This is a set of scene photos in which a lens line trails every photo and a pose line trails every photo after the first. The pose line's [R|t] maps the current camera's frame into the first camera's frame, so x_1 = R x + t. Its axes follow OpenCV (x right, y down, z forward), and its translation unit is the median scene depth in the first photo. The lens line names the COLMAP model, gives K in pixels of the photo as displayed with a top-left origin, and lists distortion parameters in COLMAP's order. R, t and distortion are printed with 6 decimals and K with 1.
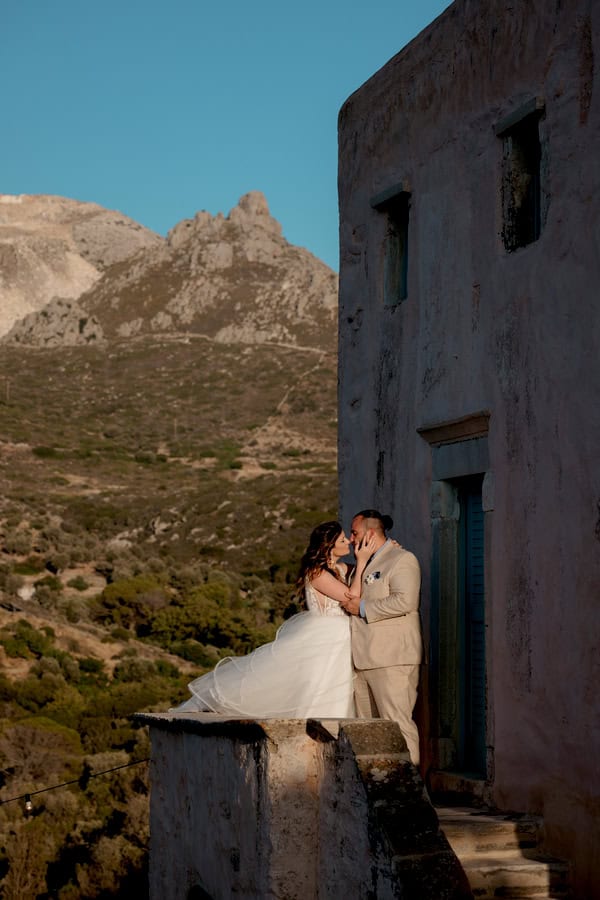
lens RADIAL K [[1148.9, 0, 301.5], [0, 1148.9, 452.3], [0, 0, 1]] dist [-0.015204, 0.000000]
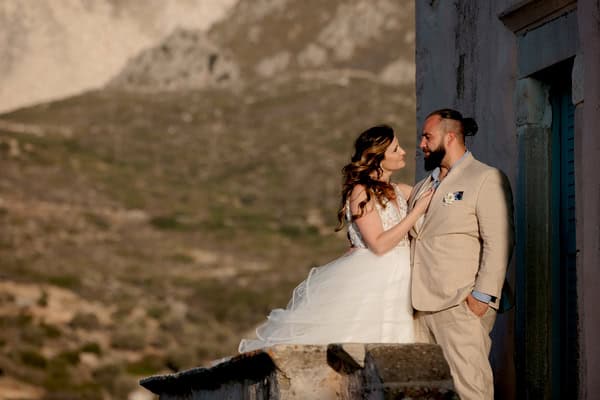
lens RADIAL K [[765.9, 0, 299.1], [0, 765.9, 198.5], [0, 0, 1]] dist [-0.015204, 0.000000]
pose [[0.999982, -0.005895, 0.000845, -0.131628], [0.005916, 0.999616, -0.027069, -0.001801], [-0.000685, 0.027073, 0.999633, 0.472464]]
